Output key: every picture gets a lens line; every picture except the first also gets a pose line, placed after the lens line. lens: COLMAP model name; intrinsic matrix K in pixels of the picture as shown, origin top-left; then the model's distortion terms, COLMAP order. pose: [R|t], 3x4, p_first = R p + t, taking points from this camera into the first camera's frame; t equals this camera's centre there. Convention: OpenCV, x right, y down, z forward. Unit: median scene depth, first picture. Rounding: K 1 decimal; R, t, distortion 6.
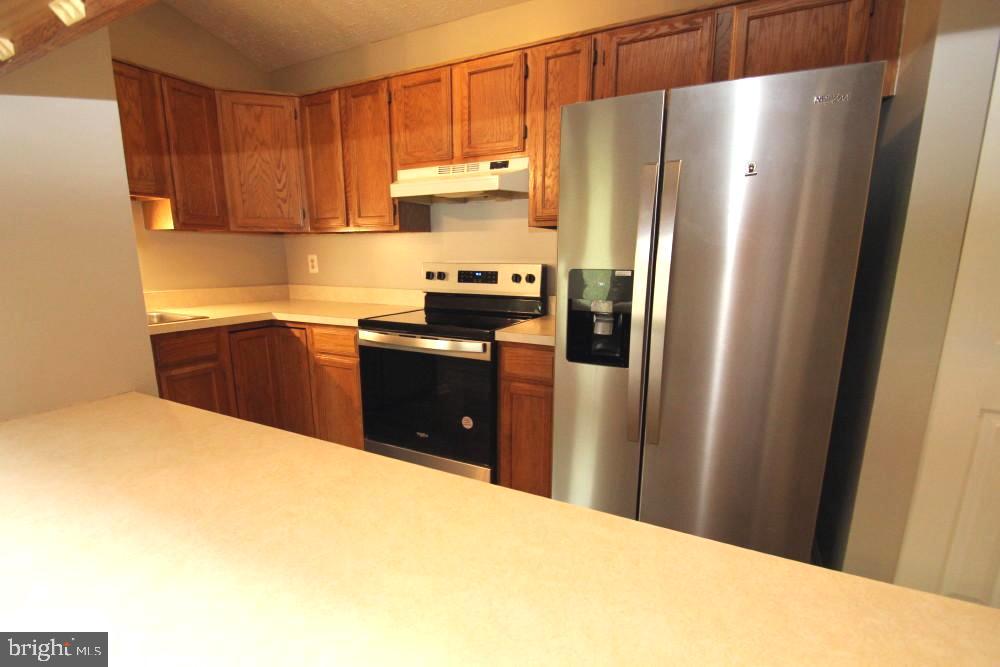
lens RADIAL K [[462.2, 0, 494.1], [0, 462.2, 354.6], [0, 0, 1]] dist [0.013609, -0.018316]
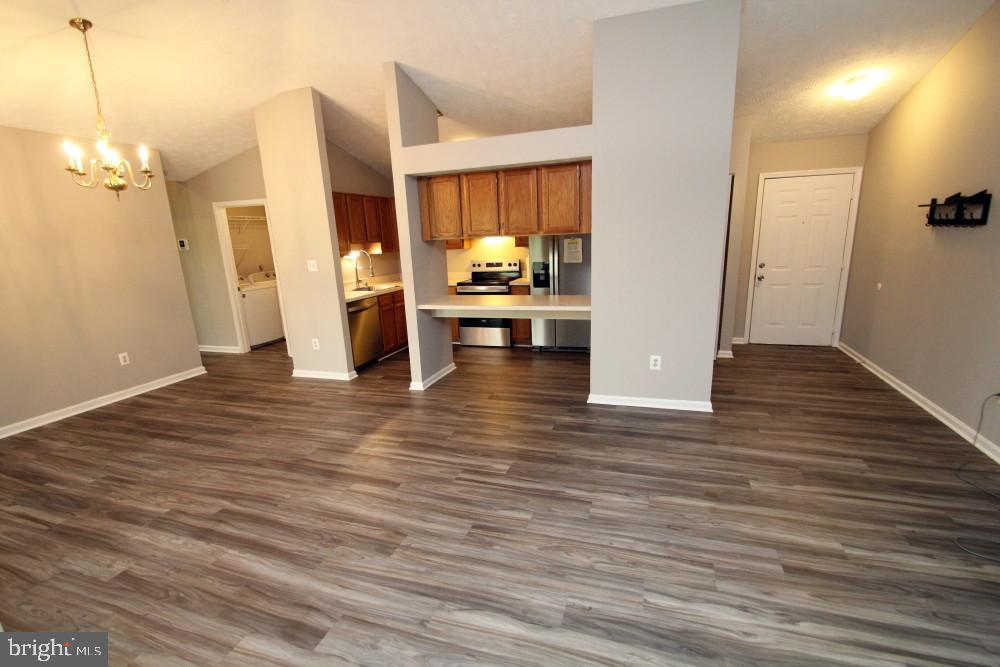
lens RADIAL K [[462.2, 0, 494.1], [0, 462.2, 354.6], [0, 0, 1]] dist [0.013609, -0.018316]
pose [[0.987200, -0.085438, 0.134671, -0.456542], [0.079228, 0.995560, 0.050833, 0.218904], [-0.138416, -0.039512, 0.989586, -1.719547]]
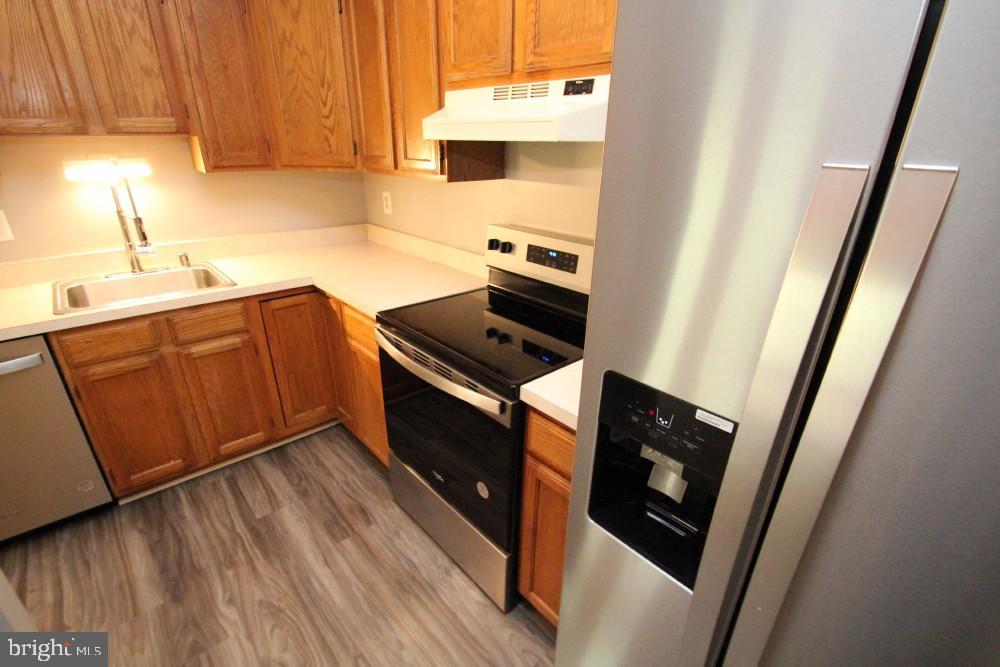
lens RADIAL K [[462.2, 0, 494.1], [0, 462.2, 354.6], [0, 0, 1]] dist [0.013609, -0.018316]
pose [[0.934300, 0.157580, -0.319770, 0.130380], [-0.083189, 0.968608, 0.234260, -0.190413], [0.346647, -0.192268, 0.918079, 0.332917]]
